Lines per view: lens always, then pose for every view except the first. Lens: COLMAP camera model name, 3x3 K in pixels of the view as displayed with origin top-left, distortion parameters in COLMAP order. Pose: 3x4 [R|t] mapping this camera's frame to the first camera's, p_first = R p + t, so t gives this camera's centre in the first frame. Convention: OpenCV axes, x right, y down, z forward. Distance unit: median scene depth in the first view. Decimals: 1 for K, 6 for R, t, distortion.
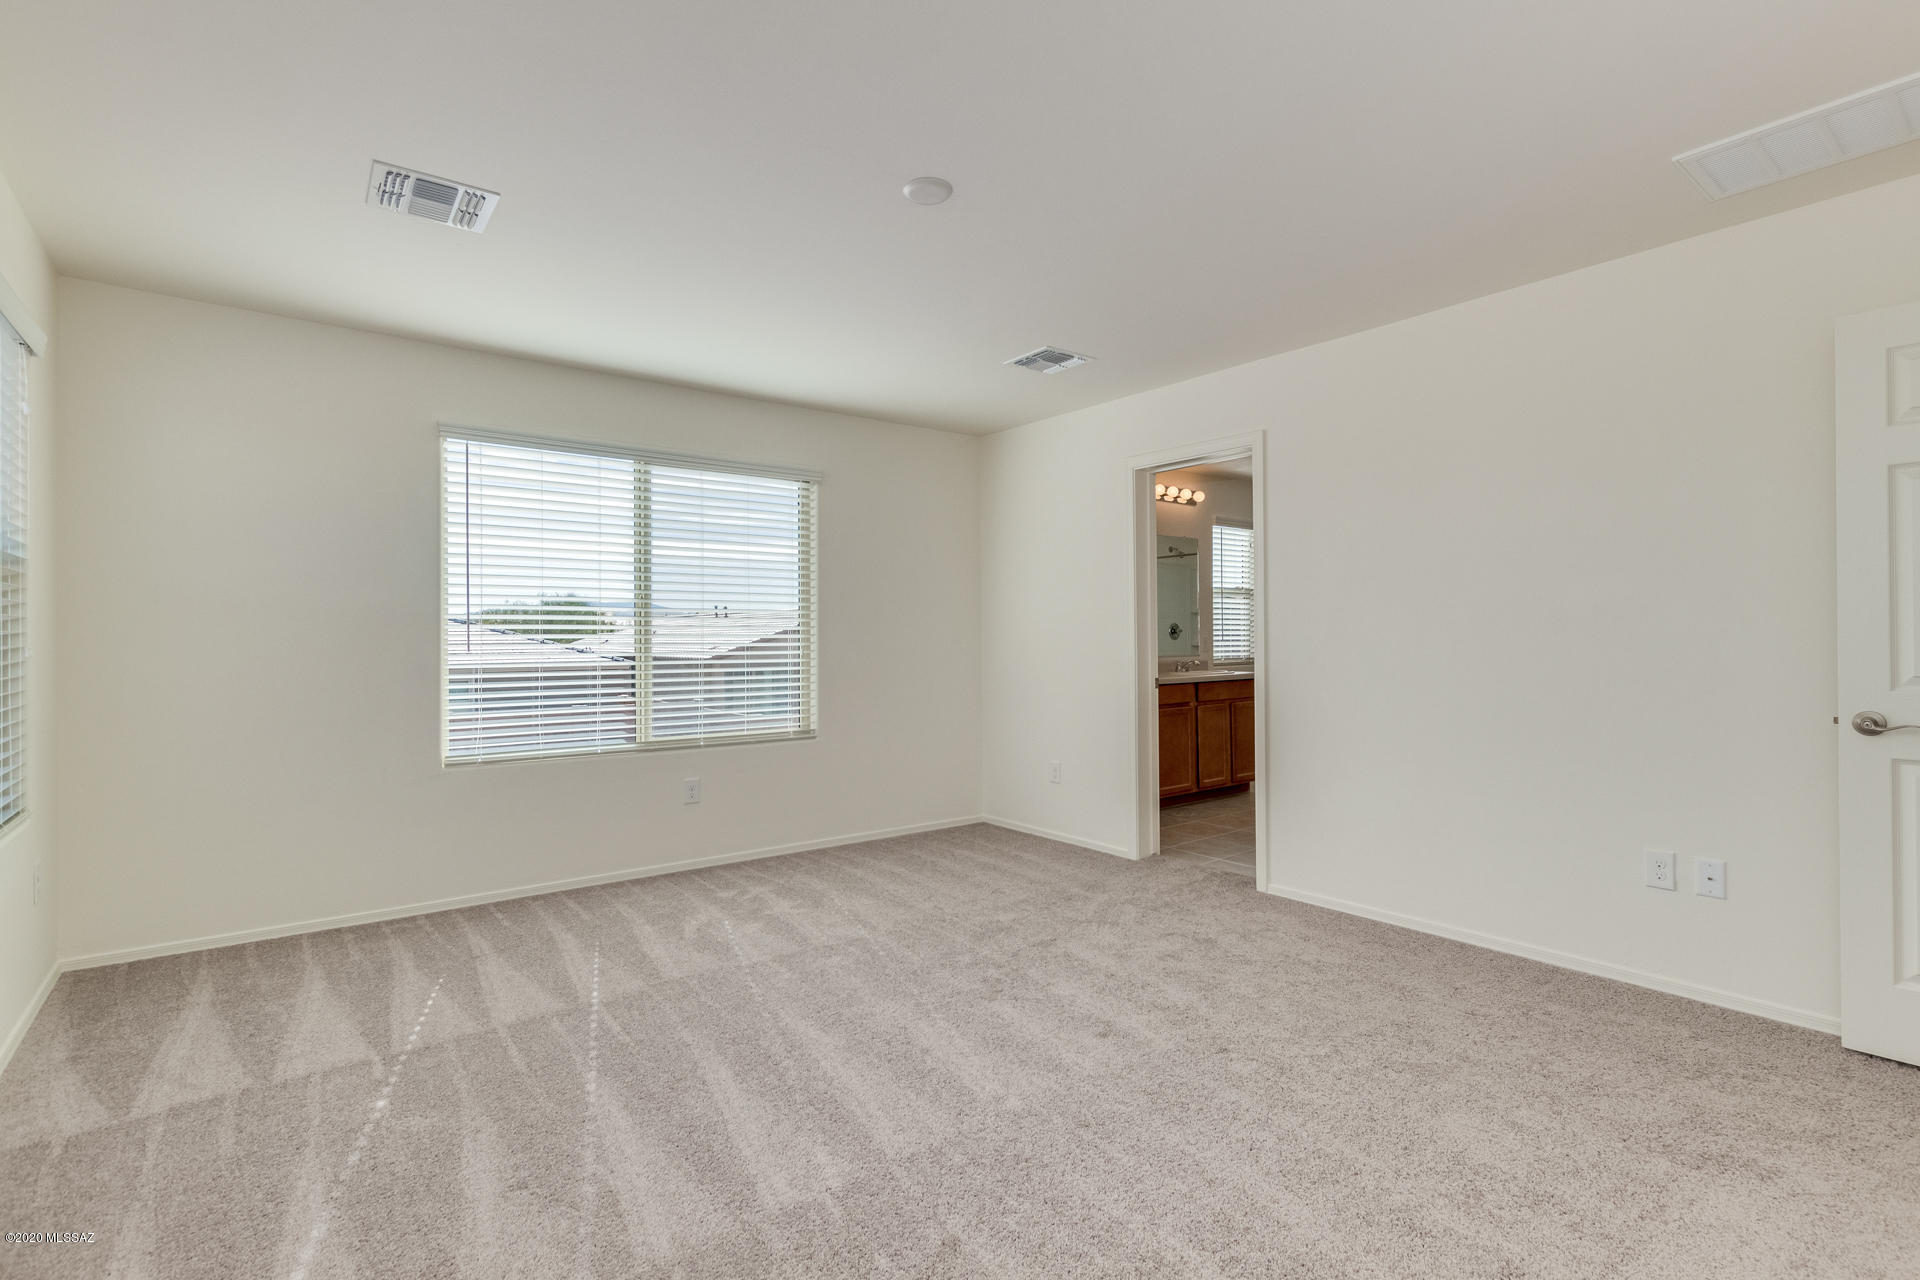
lens RADIAL K [[918.9, 0, 960.0], [0, 918.9, 640.0], [0, 0, 1]] dist [0.088974, 0.000010]
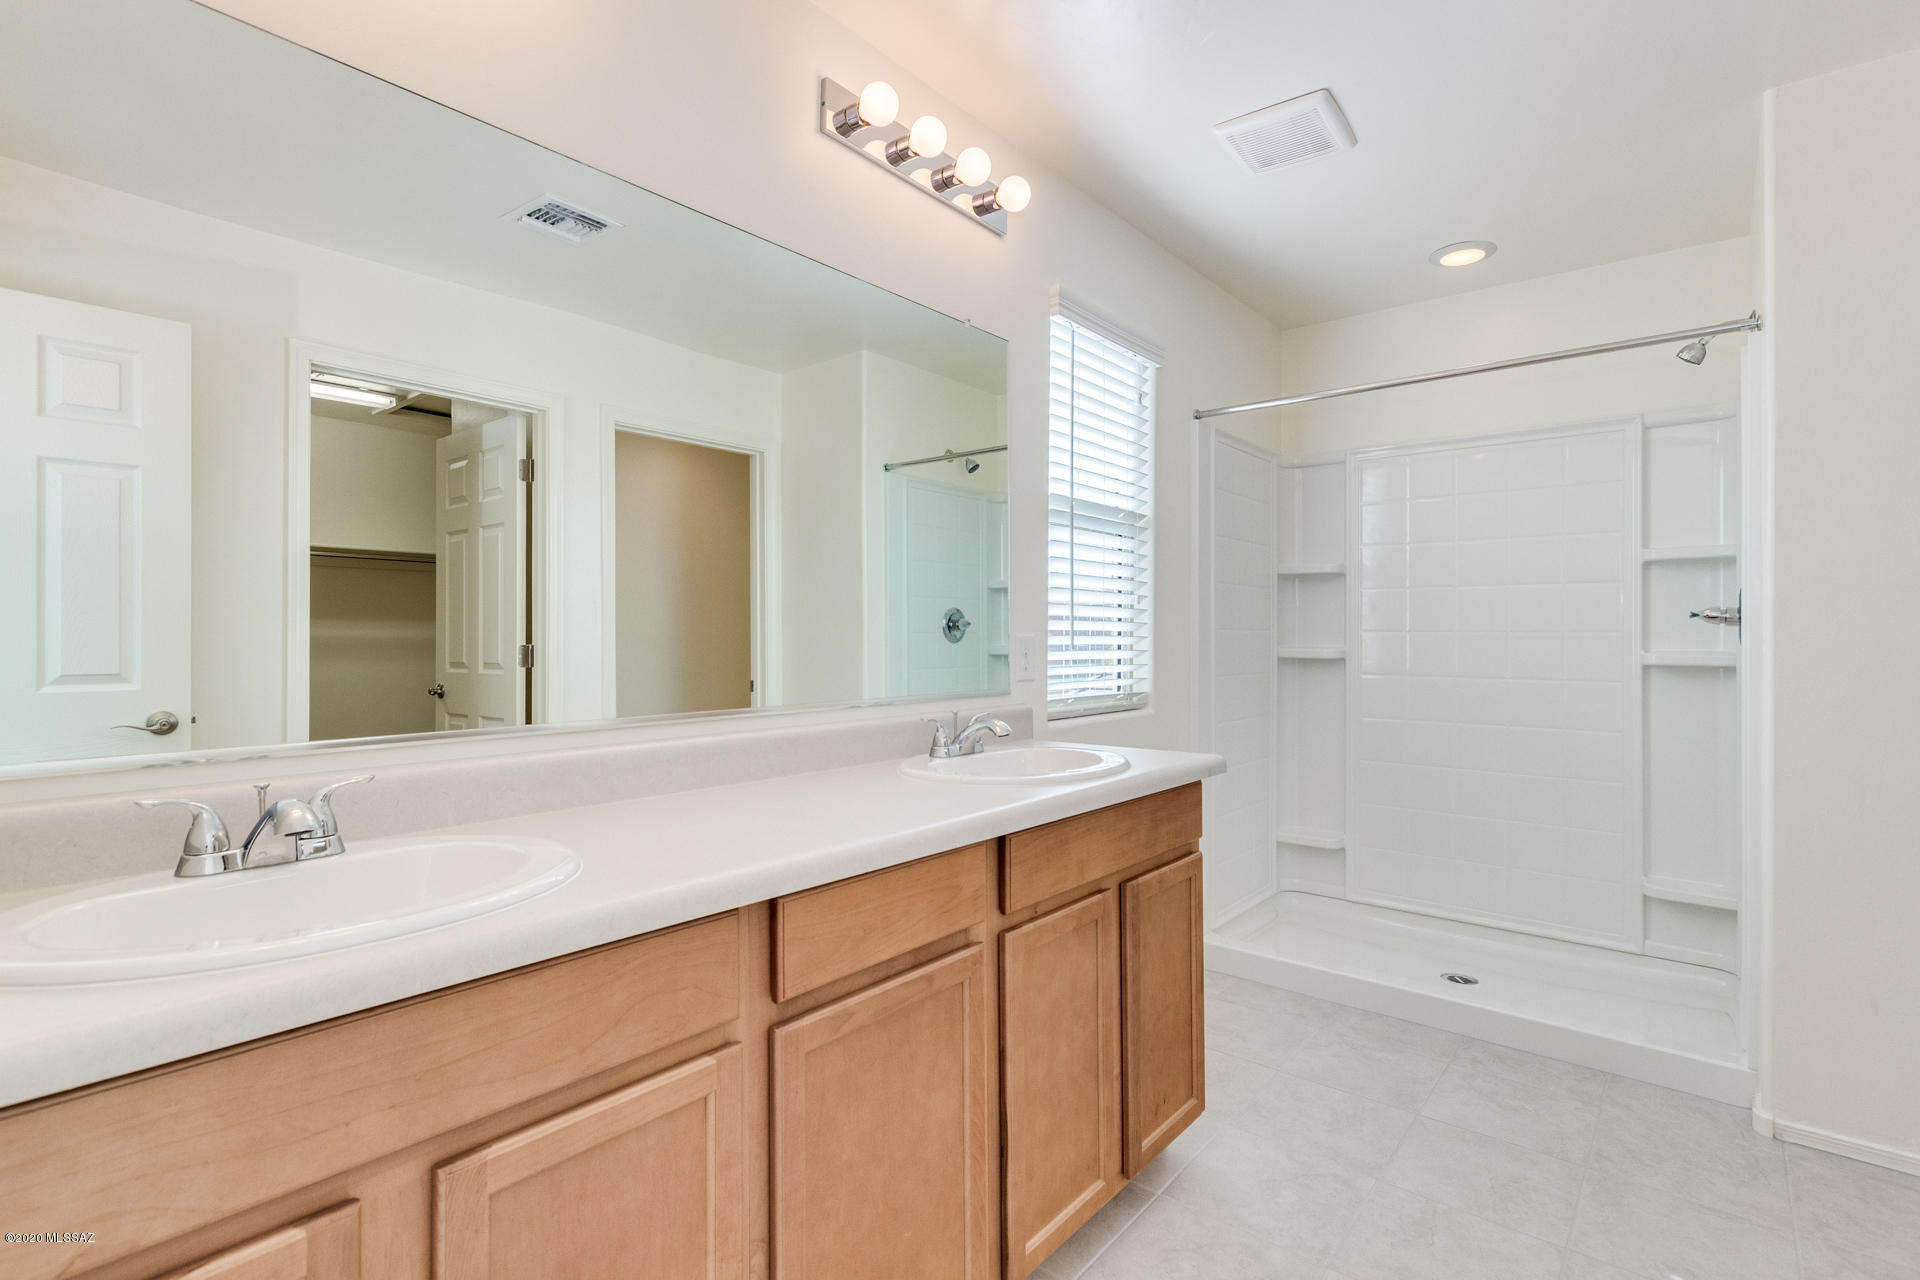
lens RADIAL K [[880.6, 0, 978.3], [0, 880.6, 639.4], [0, 0, 1]] dist [-0.001489, -0.000076]
pose [[0.973826, 0.016322, 0.226707, 0.247683], [-0.015995, 0.999867, -0.003279, -0.001486], [-0.226730, -0.000433, 0.973958, 0.976522]]
